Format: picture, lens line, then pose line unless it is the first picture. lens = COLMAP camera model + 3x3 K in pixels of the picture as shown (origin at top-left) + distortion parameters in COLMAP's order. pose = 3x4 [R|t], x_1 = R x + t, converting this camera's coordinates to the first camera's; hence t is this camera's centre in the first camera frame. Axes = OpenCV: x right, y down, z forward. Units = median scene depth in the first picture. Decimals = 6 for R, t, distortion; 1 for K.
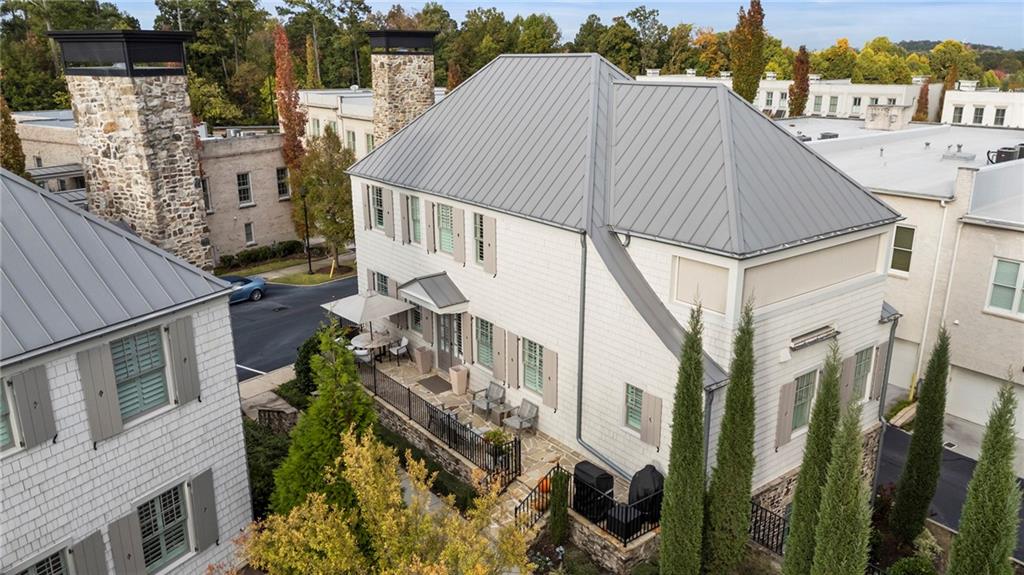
lens RADIAL K [[743.4, 0, 512.0], [0, 743.4, 287.5], [0, 0, 1]] dist [0.083423, -0.077349]
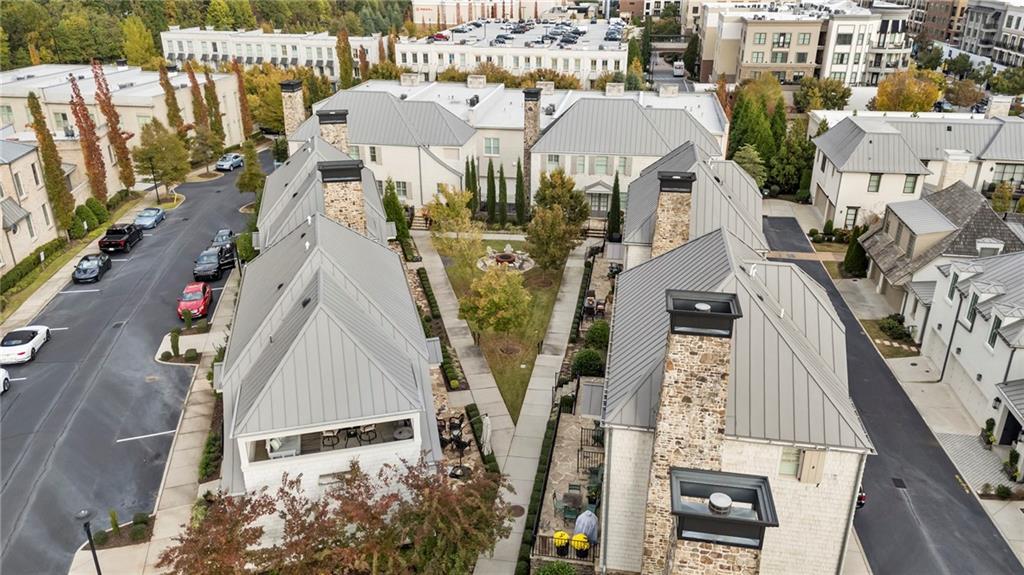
lens RADIAL K [[746.7, 0, 512.0], [0, 746.7, 287.5], [0, 0, 1]] dist [0.114577, -0.161930]
pose [[0.706904, -0.269465, 0.653969, -1.199444], [0.197083, 0.963010, 0.183767, -0.008792], [-0.679297, -0.001019, 0.733862, -0.956243]]
